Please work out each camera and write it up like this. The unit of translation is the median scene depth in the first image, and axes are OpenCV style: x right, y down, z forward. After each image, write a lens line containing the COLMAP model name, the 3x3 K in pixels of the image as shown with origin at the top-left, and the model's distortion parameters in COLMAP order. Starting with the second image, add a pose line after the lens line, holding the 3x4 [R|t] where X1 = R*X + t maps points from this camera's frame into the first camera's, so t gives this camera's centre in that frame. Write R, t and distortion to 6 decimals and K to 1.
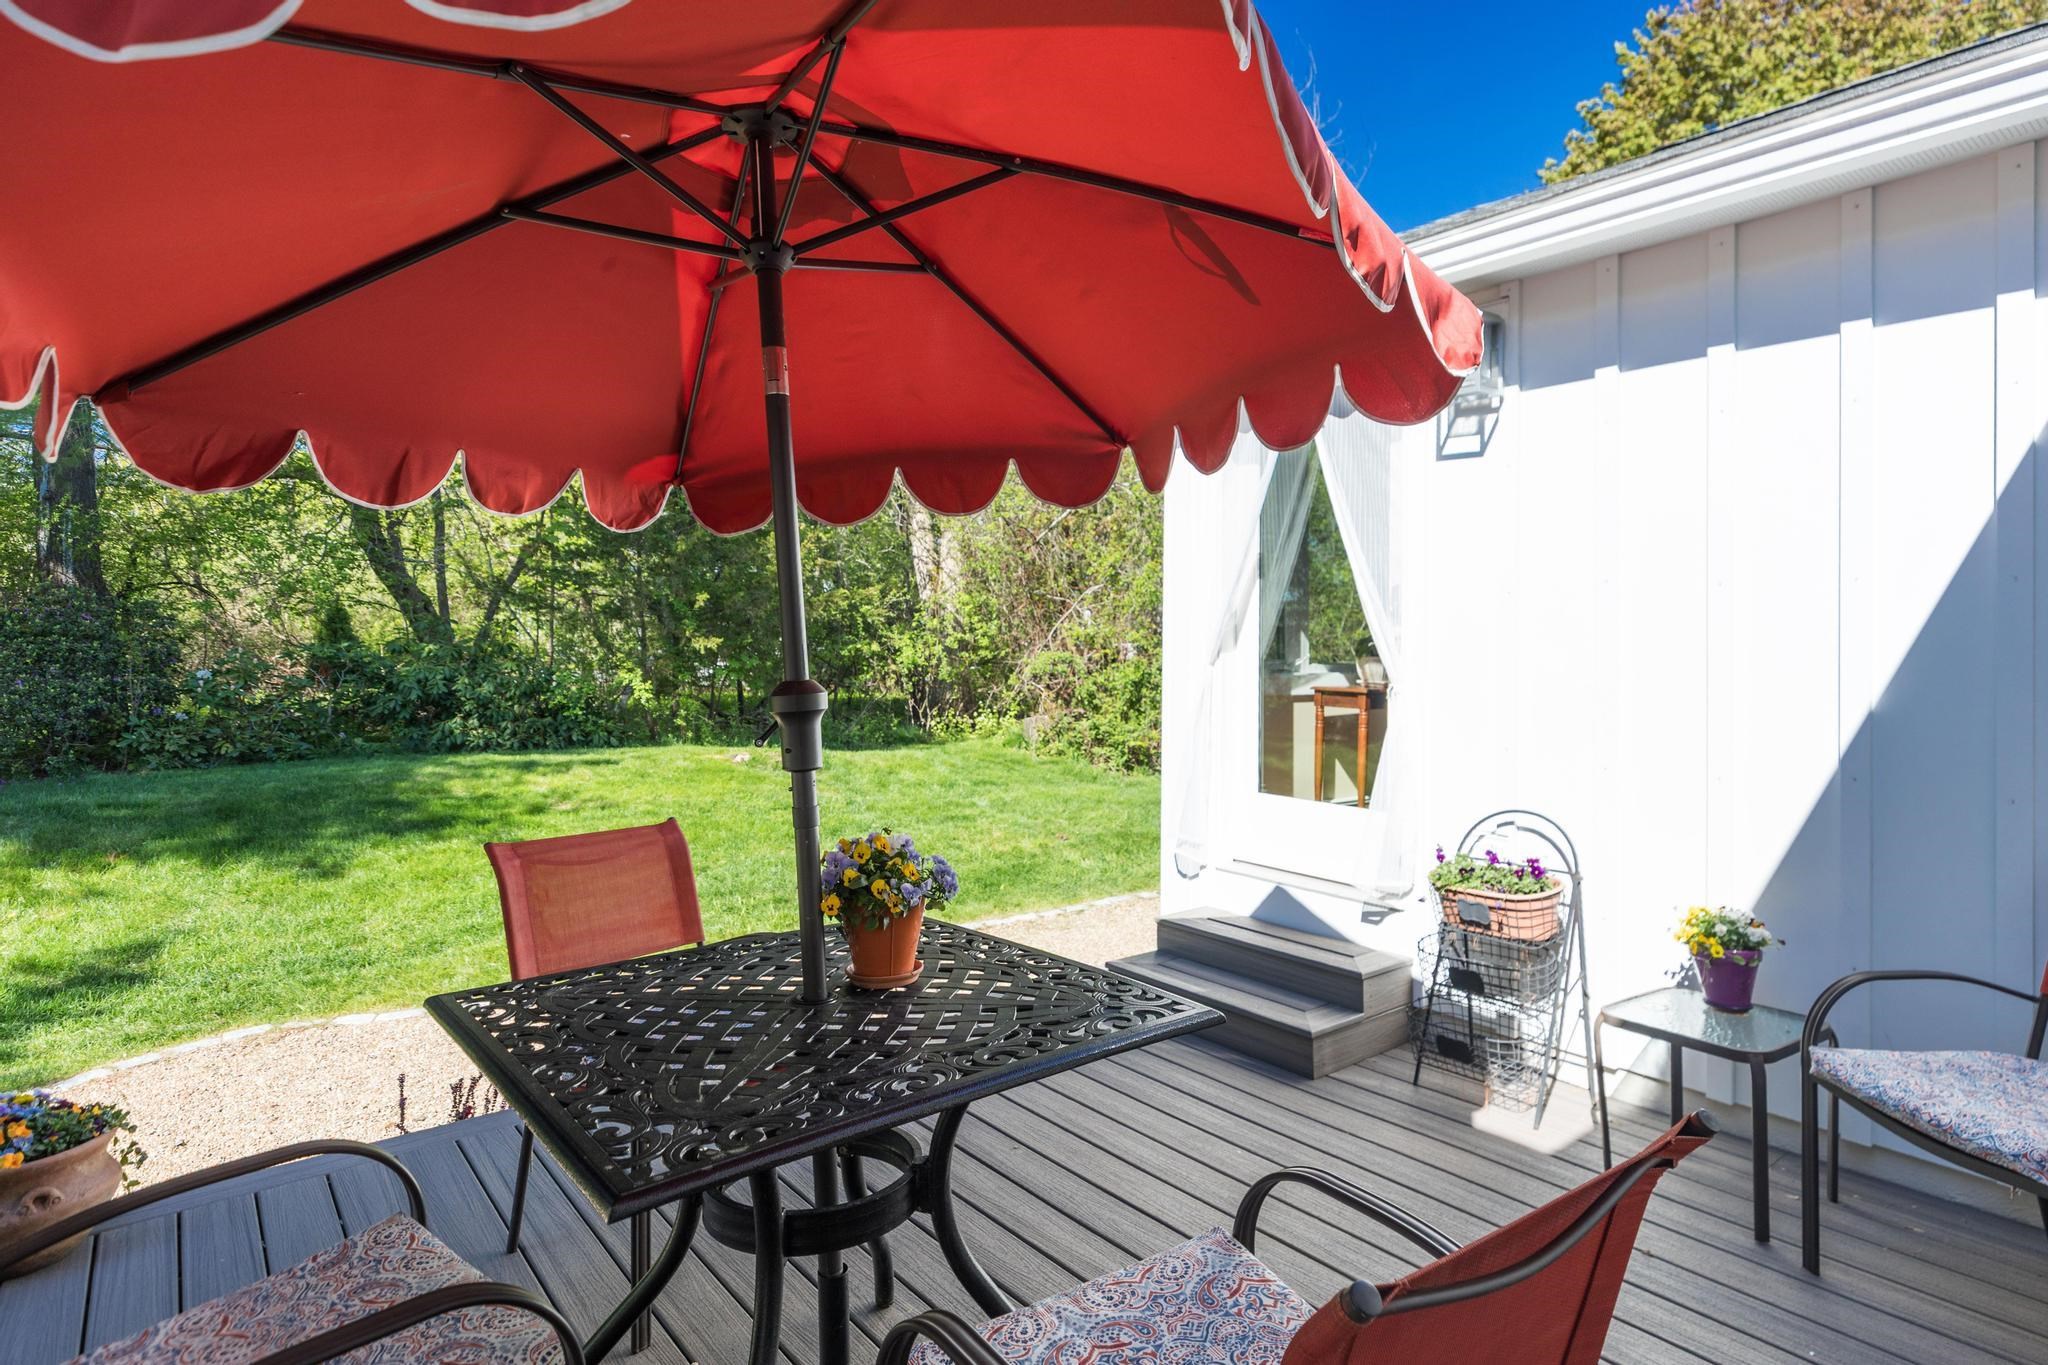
lens RADIAL K [[1048.1, 0, 1049.4], [0, 1048.1, 704.9], [0, 0, 1]] dist [-0.002254, -0.000366]
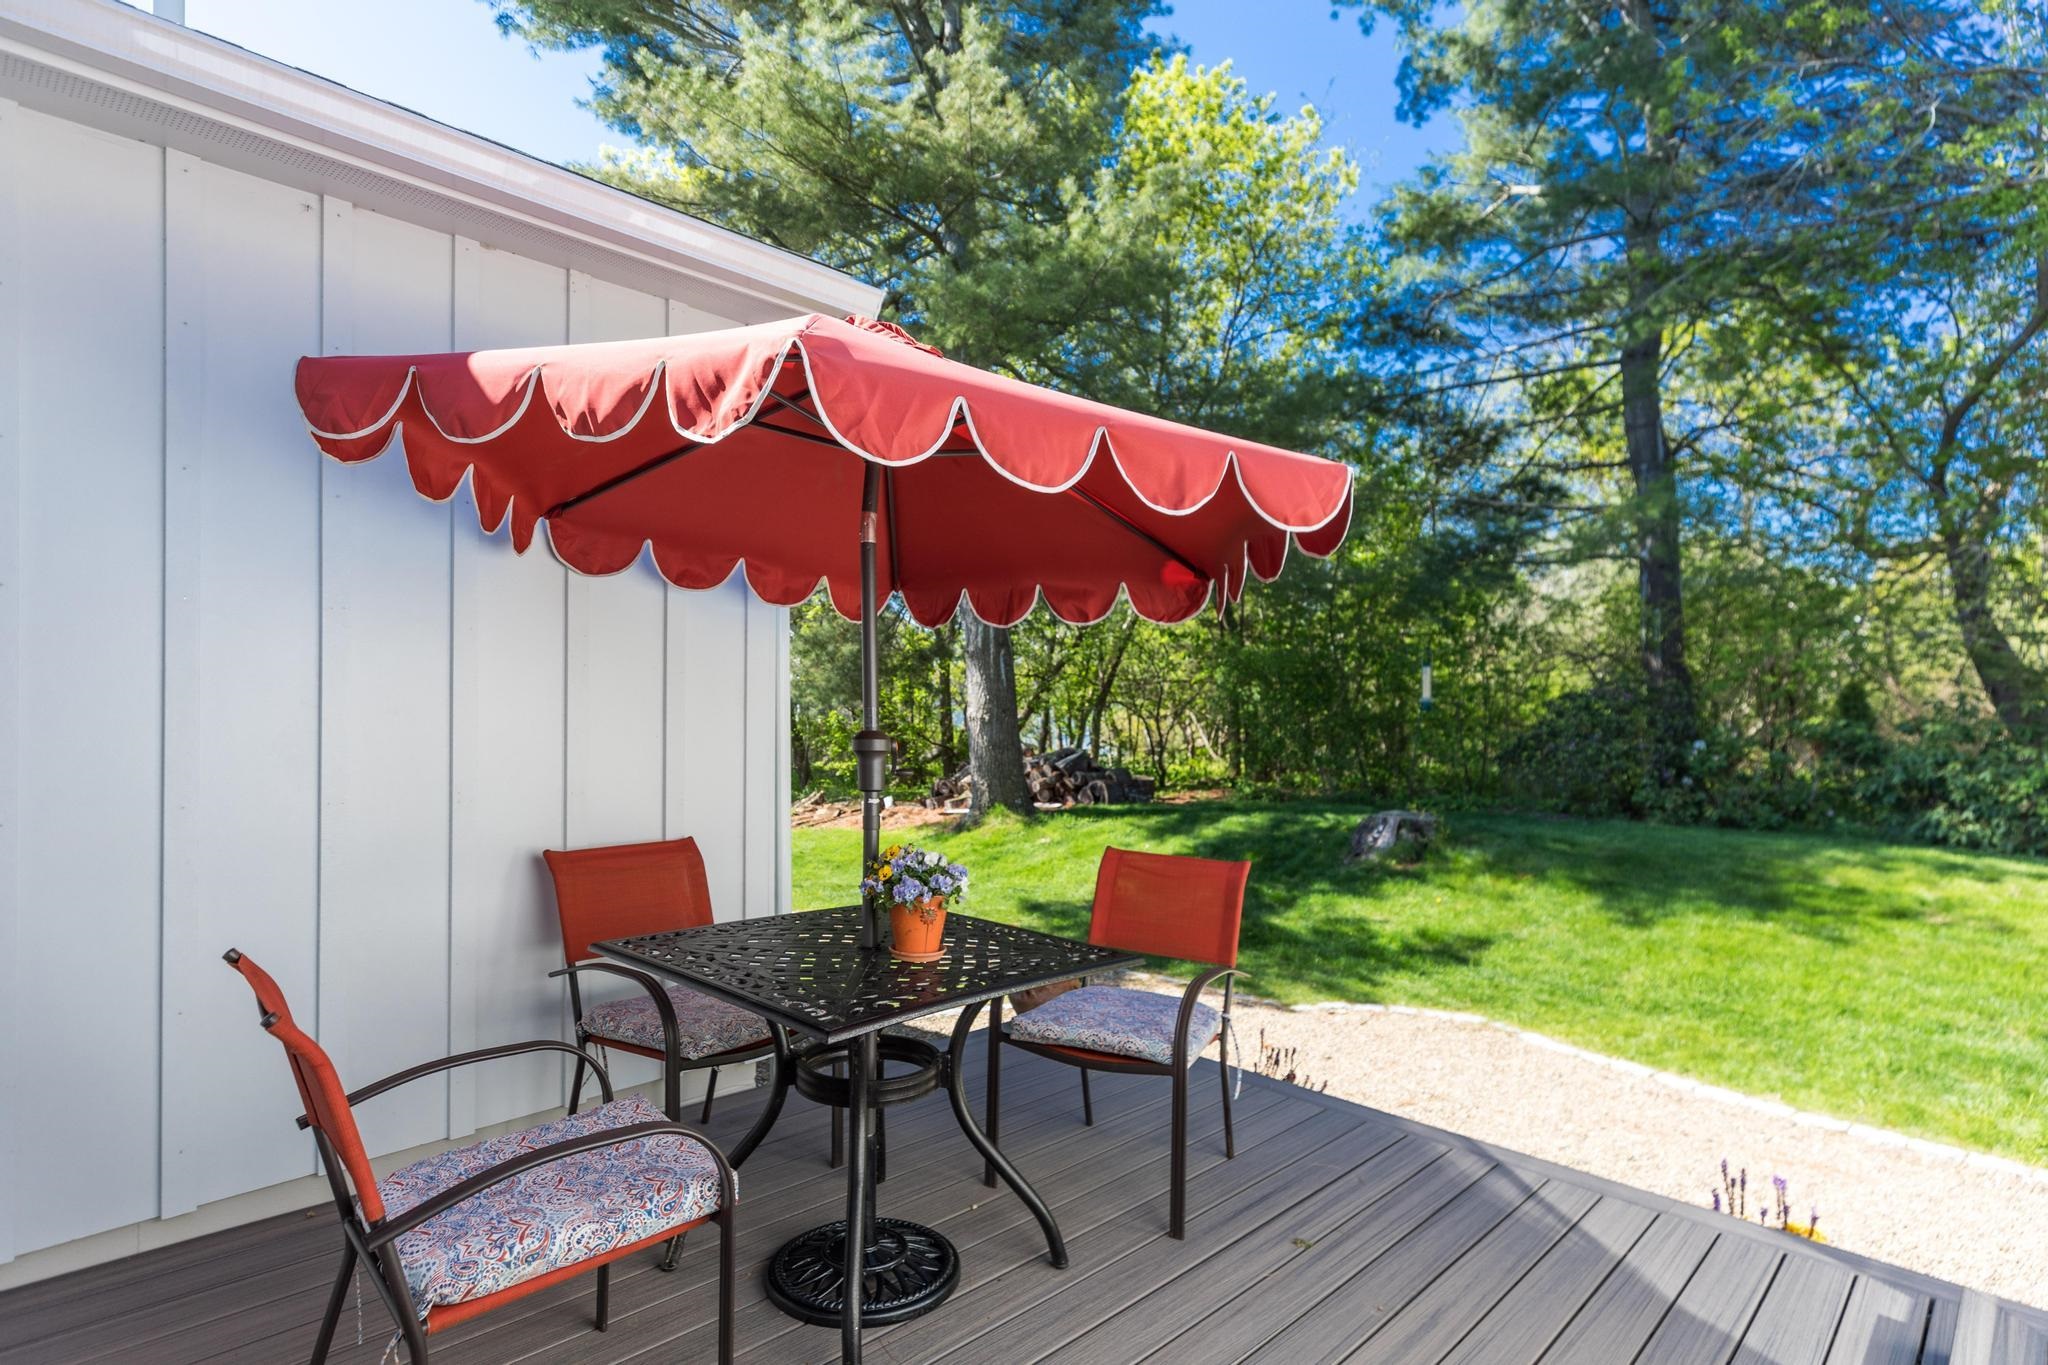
lens RADIAL K [[1048.1, 0, 1049.4], [0, 1048.1, 704.9], [0, 0, 1]] dist [-0.002254, -0.000366]
pose [[0.098503, 0.001257, -0.995136, 0.410177], [-0.075075, 0.997159, -0.006172, -0.021195], [0.992301, 0.075318, 0.098318, 0.294555]]
